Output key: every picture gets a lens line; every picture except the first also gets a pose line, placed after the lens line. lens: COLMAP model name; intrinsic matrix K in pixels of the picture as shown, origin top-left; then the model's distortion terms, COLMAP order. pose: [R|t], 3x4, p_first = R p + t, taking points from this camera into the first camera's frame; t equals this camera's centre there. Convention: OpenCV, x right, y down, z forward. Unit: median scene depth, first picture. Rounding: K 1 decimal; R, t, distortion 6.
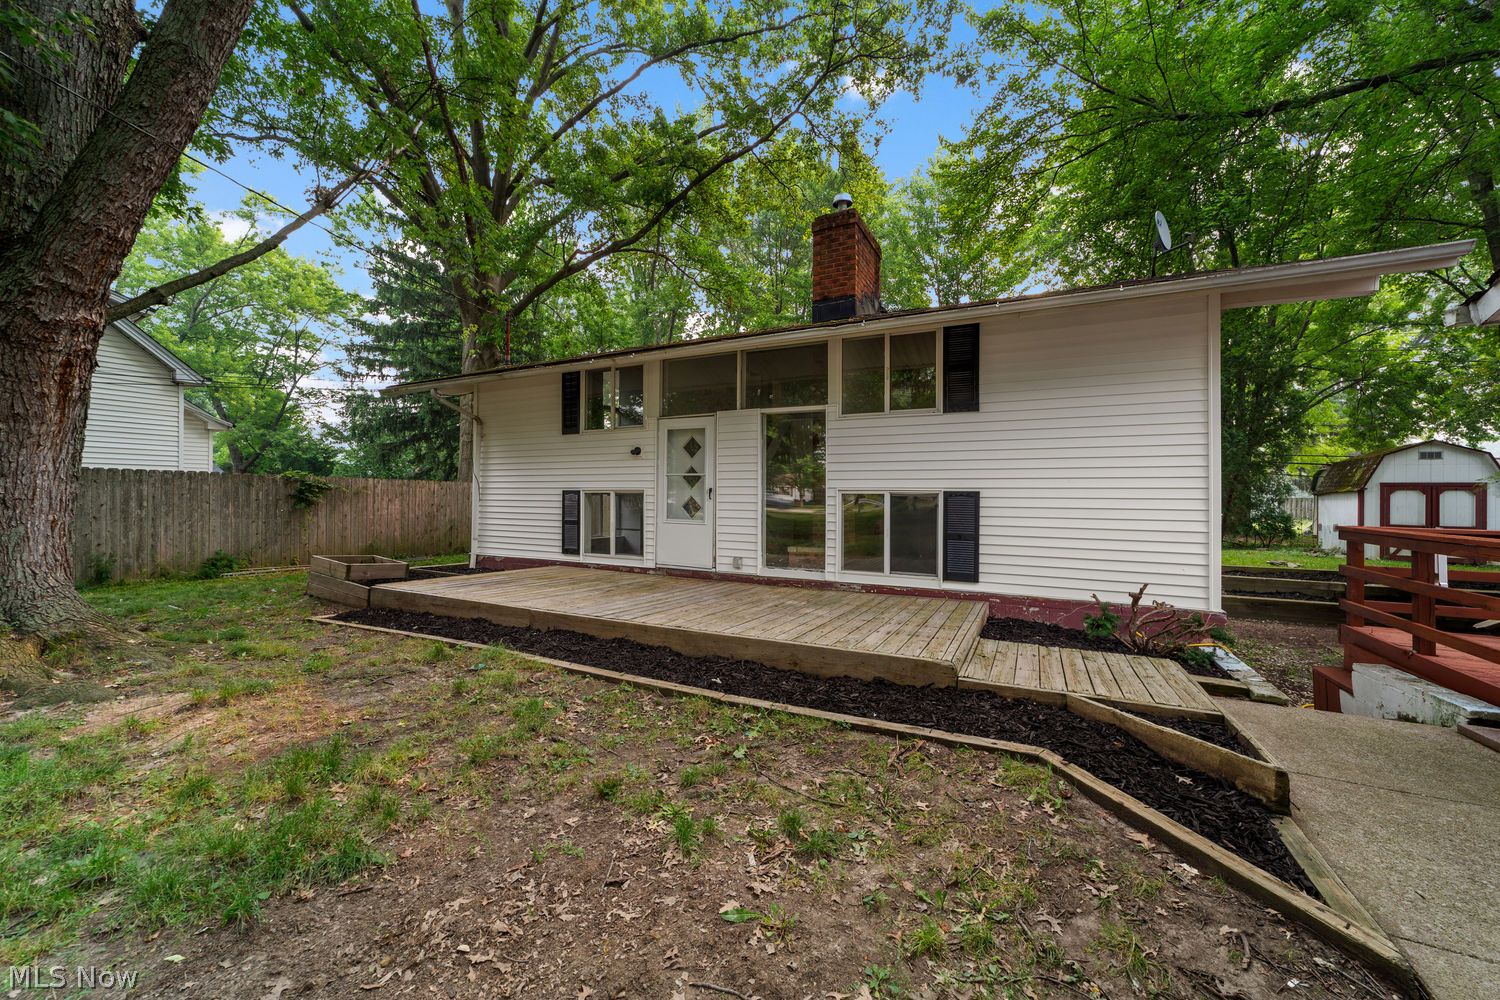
lens RADIAL K [[583.3, 0, 739.9], [0, 583.3, 511.7], [0, 0, 1]] dist [-0.014771, 0.007540]
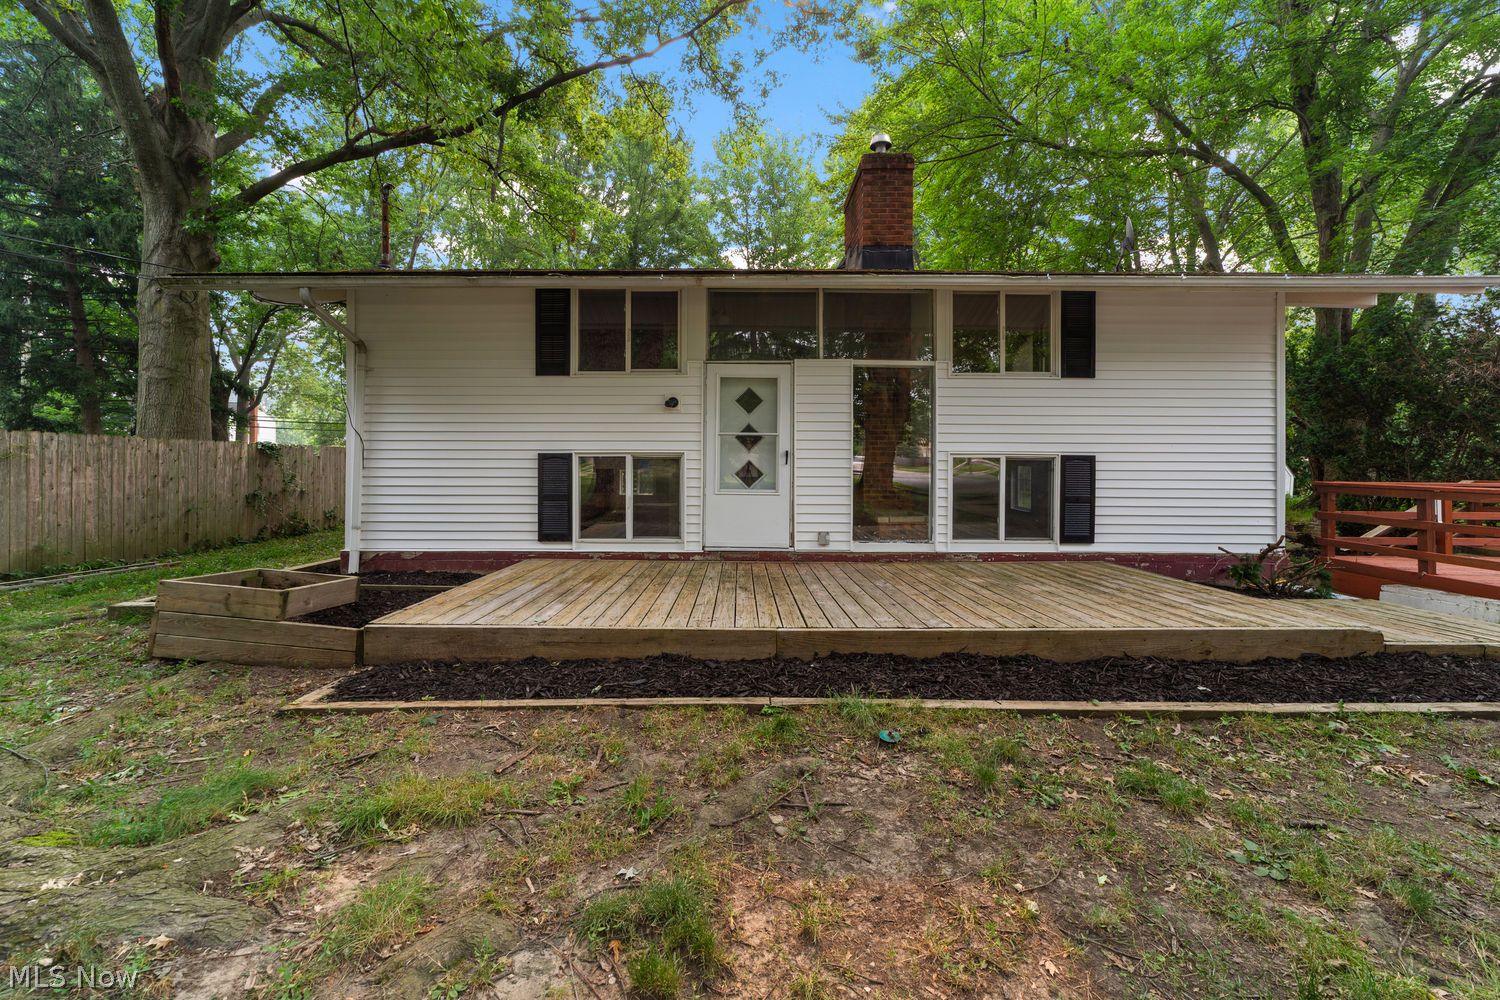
lens RADIAL K [[584.7, 0, 749.7], [0, 584.7, 479.1], [0, 0, 1]] dist [-0.003198, -0.000079]
pose [[0.883882, -0.018092, 0.467360, -0.500077], [0.014908, 0.999834, 0.010509, -0.010083], [-0.467472, -0.002321, 0.884005, 0.296898]]
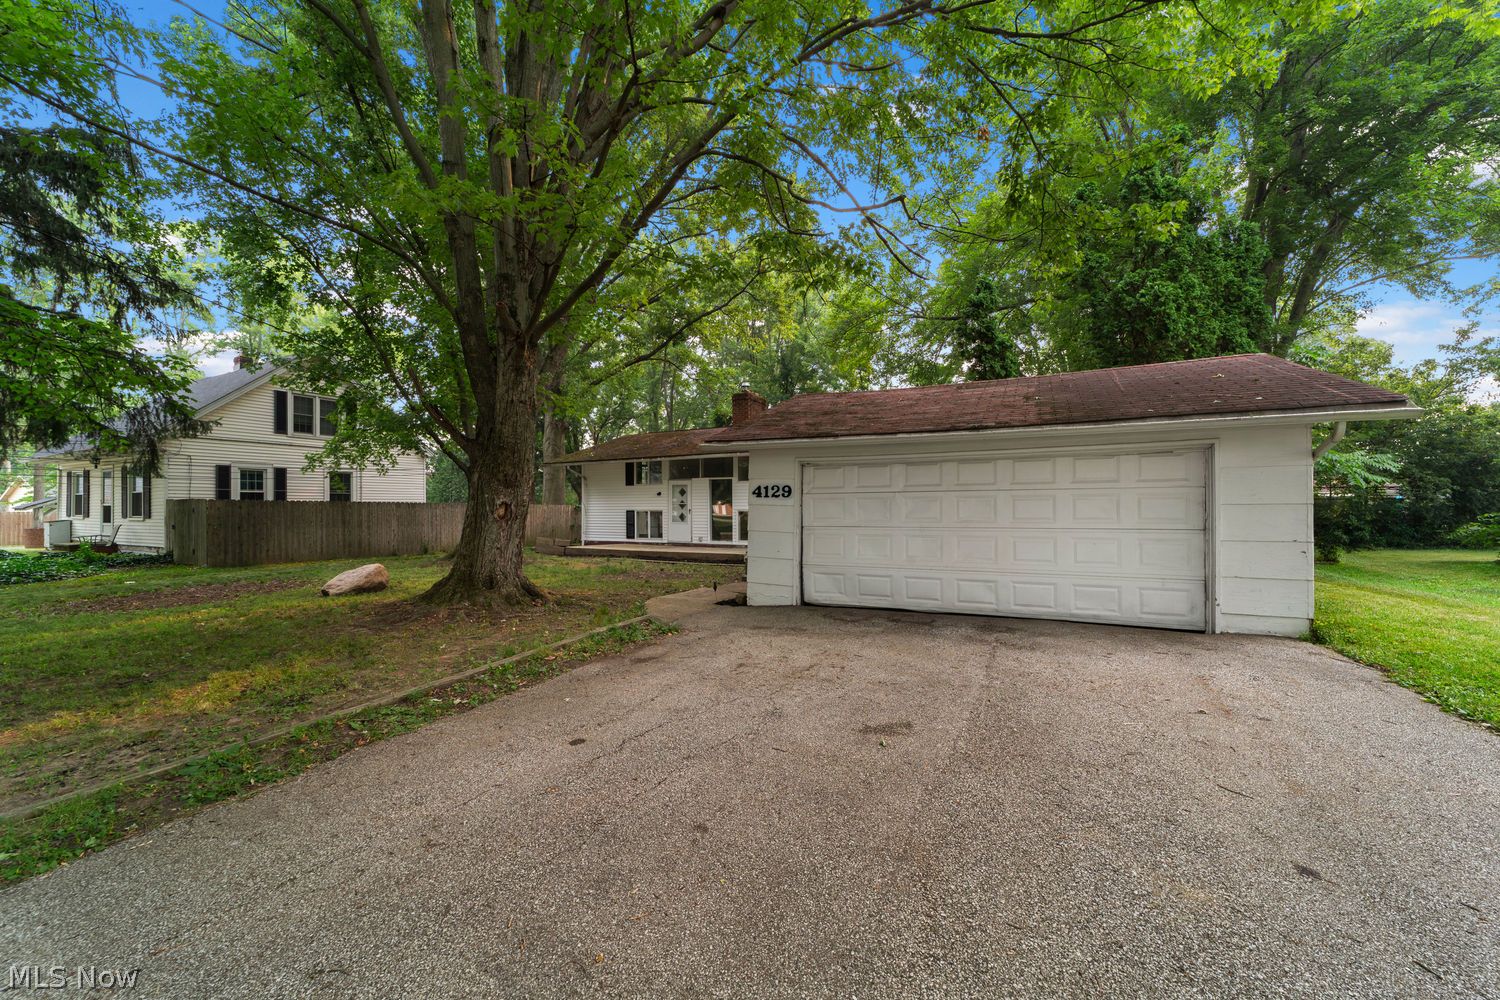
lens RADIAL K [[583.3, 0, 739.9], [0, 583.3, 511.7], [0, 0, 1]] dist [-0.014771, 0.007540]
pose [[0.999592, -0.019947, -0.020428, 0.217103], [0.019812, 0.999781, -0.006794, -0.010355], [0.020559, 0.006386, 0.999768, -1.497358]]
